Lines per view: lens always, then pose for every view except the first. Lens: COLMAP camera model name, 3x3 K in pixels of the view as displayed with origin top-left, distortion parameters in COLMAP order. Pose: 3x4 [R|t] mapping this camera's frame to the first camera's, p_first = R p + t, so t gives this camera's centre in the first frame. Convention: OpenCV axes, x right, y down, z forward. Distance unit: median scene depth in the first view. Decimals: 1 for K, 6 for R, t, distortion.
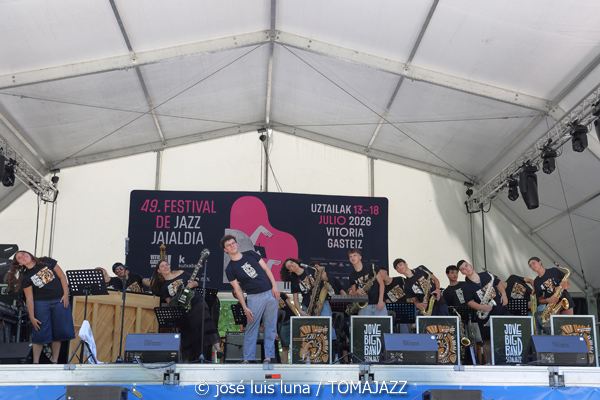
lens RADIAL K [[750.3, 0, 306.3], [0, 750.3, 220.8], [0, 0, 1]] dist [0.049837, 0.000000]
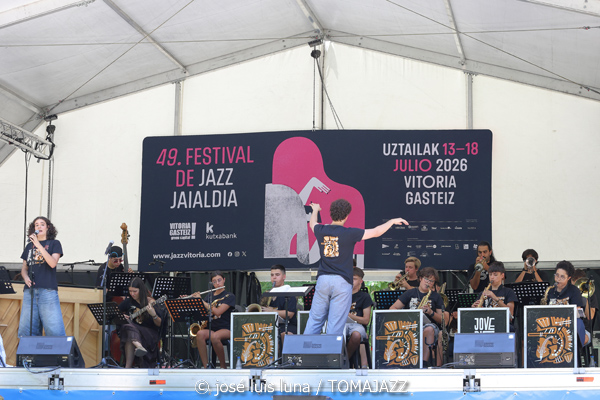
lens RADIAL K [[1272.1, 0, 300.1], [0, 1272.1, 204.4], [0, 0, 1]] dist [-0.225016, 0.000000]
pose [[0.970982, -0.035814, -0.236458, 0.215960], [0.050987, 0.996993, 0.058363, -0.040103], [0.233656, -0.068725, 0.969887, -0.194577]]
